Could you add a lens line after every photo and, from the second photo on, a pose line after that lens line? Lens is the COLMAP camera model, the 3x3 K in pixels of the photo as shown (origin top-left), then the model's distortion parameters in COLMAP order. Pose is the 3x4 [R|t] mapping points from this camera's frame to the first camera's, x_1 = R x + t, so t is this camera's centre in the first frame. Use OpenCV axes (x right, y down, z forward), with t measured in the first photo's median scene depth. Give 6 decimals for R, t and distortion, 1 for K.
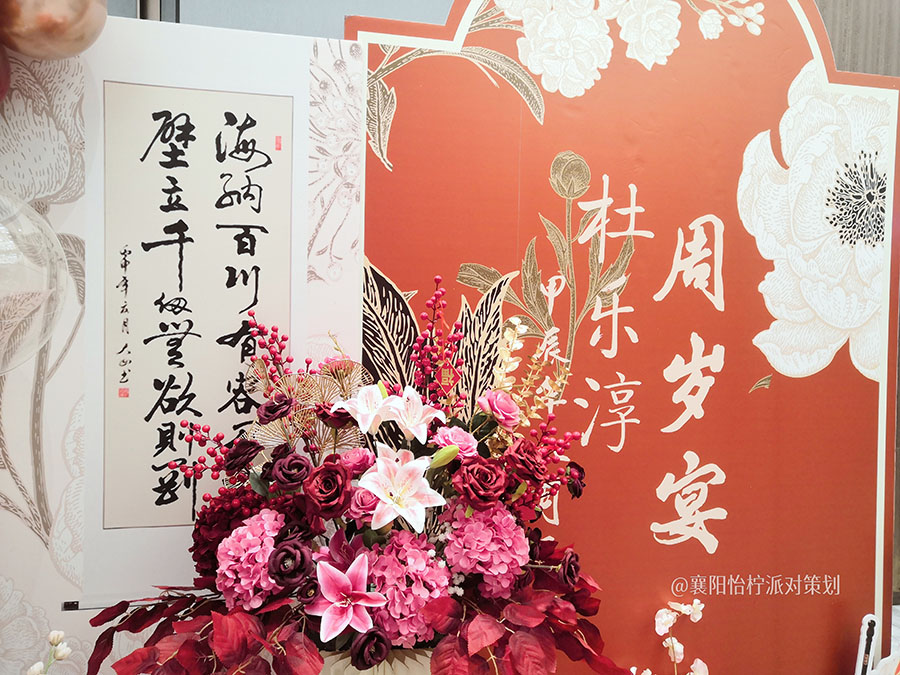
lens RADIAL K [[698.9, 0, 450.1], [0, 698.9, 335.8], [0, 0, 1]] dist [-0.008725, 0.030888]
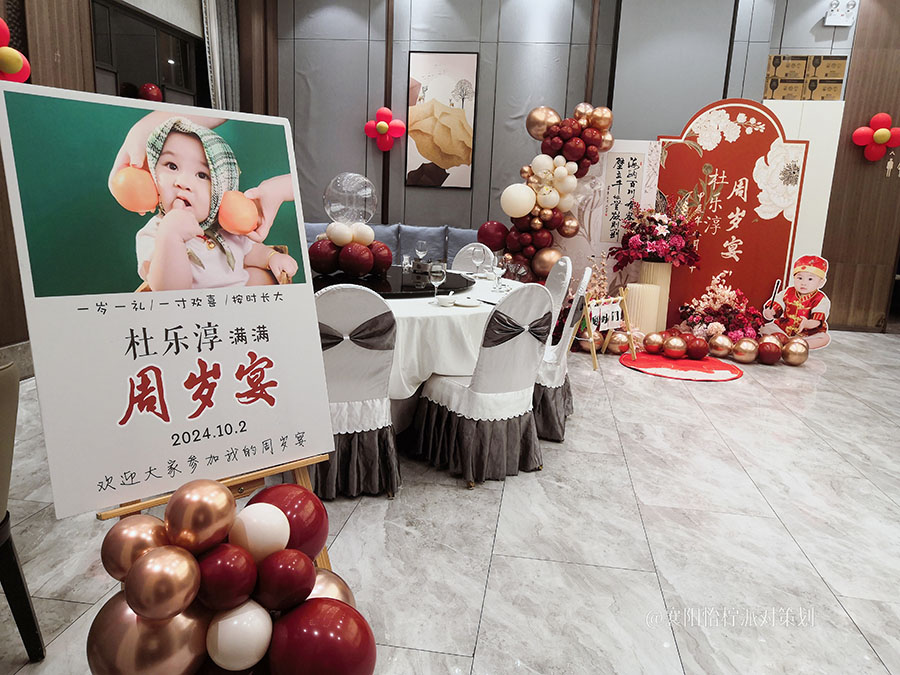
lens RADIAL K [[698.9, 0, 451.4], [0, 698.9, 339.1], [0, 0, 1]] dist [-0.008725, 0.030888]
pose [[0.938645, 0.090262, -0.332865, 0.236204], [-0.038317, 0.986463, 0.159447, 0.197910], [0.342751, -0.136909, 0.929396, -4.043568]]
